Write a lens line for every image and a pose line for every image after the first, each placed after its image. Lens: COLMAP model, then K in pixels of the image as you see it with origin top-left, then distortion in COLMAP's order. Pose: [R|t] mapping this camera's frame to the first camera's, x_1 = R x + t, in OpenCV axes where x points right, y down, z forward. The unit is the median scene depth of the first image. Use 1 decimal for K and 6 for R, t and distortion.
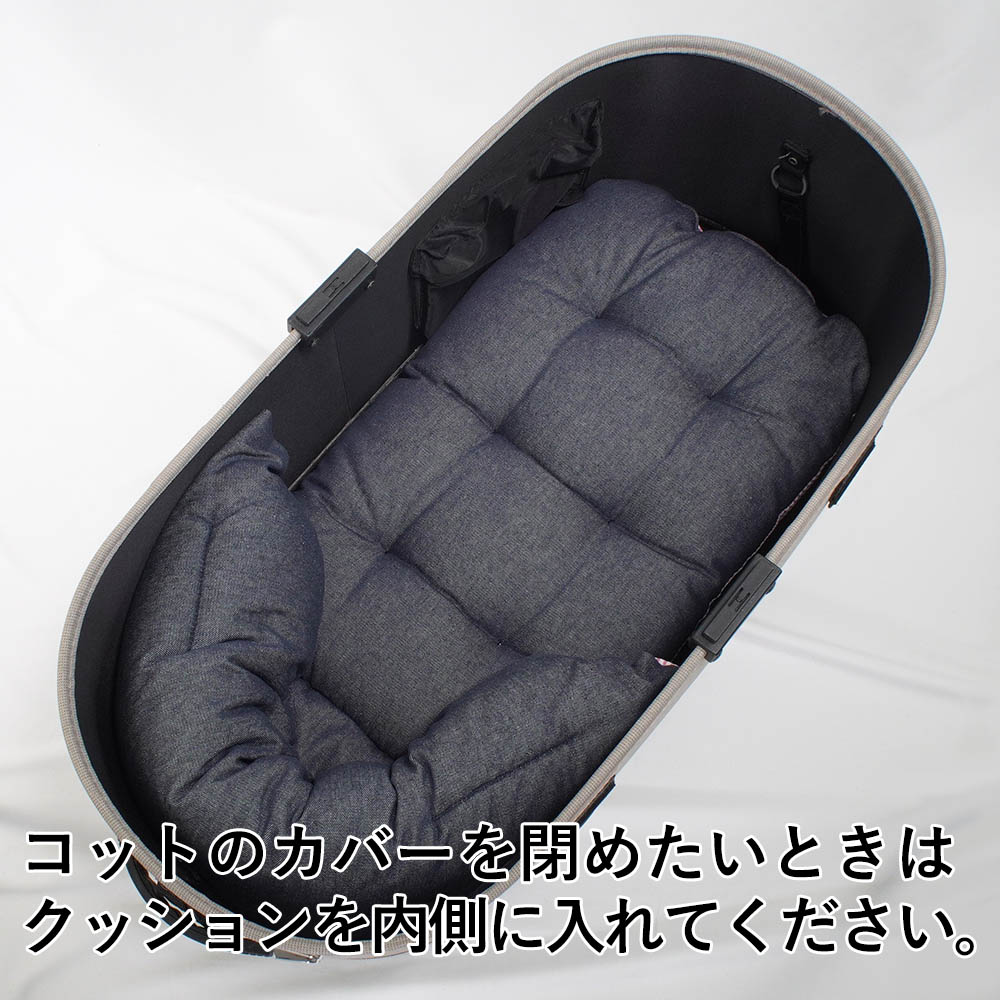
lens RADIAL K [[1037.0, 0, 500.4], [0, 1037.0, 498.6], [0, 0, 1]] dist [-0.065177, 0.000000]
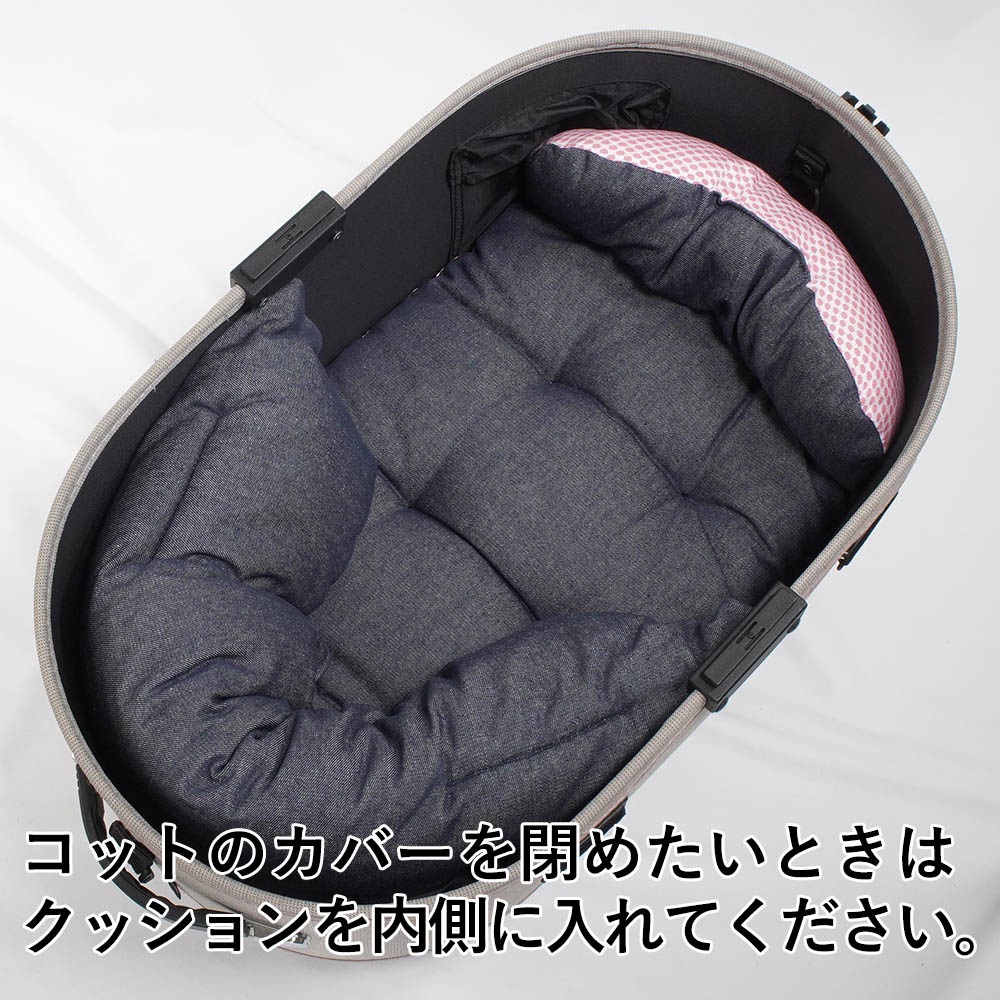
lens RADIAL K [[1323.4, 0, 499.7], [0, 1323.4, 500.1], [0, 0, 1]] dist [-0.017753, 0.000000]
pose [[0.999998, 0.000192, 0.001835, -0.003193], [-0.000194, 1.000000, 0.000923, 0.000292], [-0.001835, -0.000923, 0.999998, -0.290397]]
